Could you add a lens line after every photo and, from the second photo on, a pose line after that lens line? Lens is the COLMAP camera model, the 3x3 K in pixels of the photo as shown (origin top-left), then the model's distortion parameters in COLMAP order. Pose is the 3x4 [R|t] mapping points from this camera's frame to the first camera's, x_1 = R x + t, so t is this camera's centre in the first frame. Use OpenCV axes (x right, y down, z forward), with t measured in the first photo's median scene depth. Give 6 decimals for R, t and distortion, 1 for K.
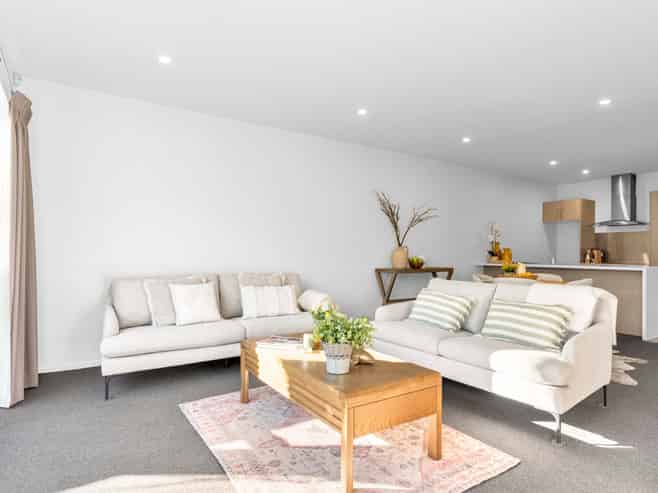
lens RADIAL K [[392.1, 0, 329.0], [0, 392.1, 246.5], [0, 0, 1]] dist [-0.001422, 0.000561]
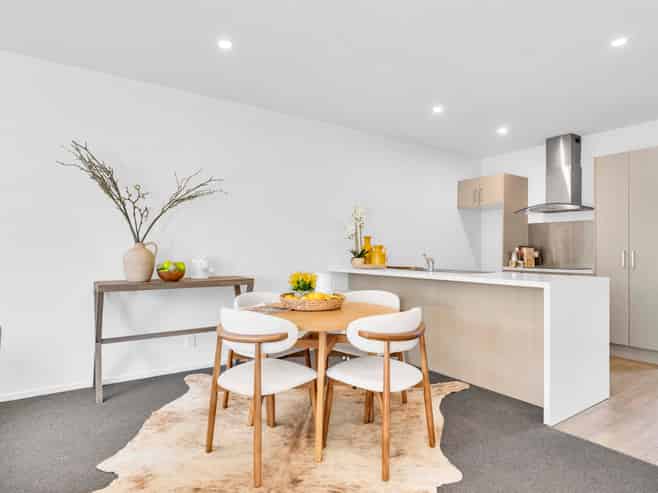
lens RADIAL K [[392.1, 0, 329.0], [0, 392.1, 246.5], [0, 0, 1]] dist [-0.001422, 0.000561]
pose [[0.999994, -0.002277, 0.002701, 0.343052], [0.002263, 0.999983, 0.005349, 0.002448], [-0.002713, -0.005342, 0.999982, 0.321826]]
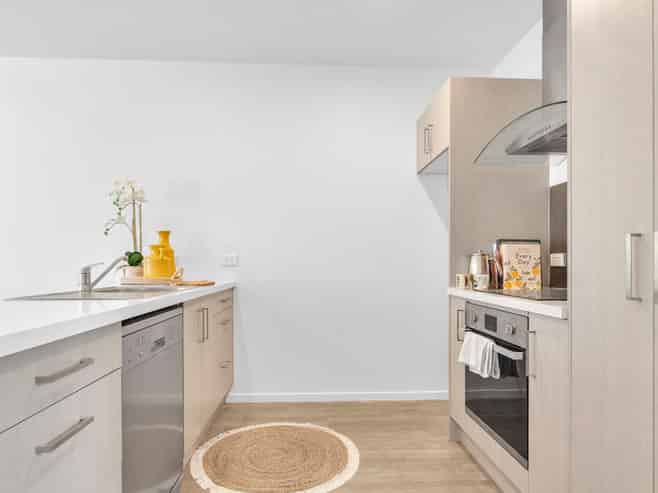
lens RADIAL K [[529.2, 0, 328.4], [0, 529.2, 264.0], [0, 0, 1]] dist [-0.007649, -0.001564]
pose [[0.846825, -0.002858, -0.531864, 0.797360], [0.013613, 0.999774, 0.016303, 0.016365], [0.531698, -0.021046, 0.846673, 0.620186]]
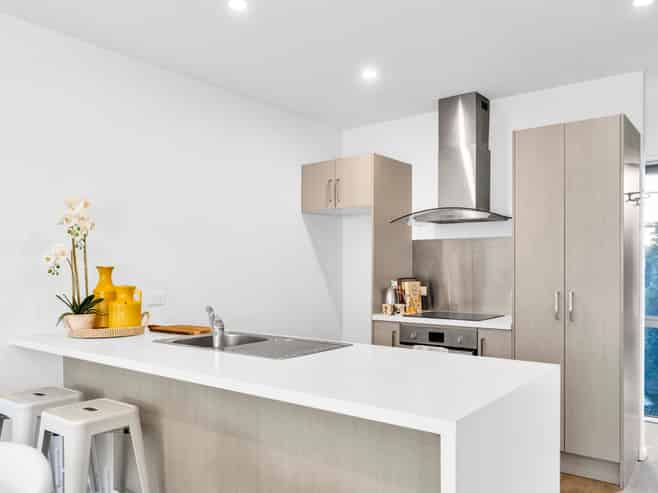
lens RADIAL K [[529.2, 0, 328.4], [0, 529.2, 264.0], [0, 0, 1]] dist [-0.007649, -0.001564]
pose [[0.952497, -0.006475, 0.304478, 0.445461], [0.002641, 0.999912, 0.013003, -0.016878], [-0.304536, -0.011581, 0.952430, 0.512910]]
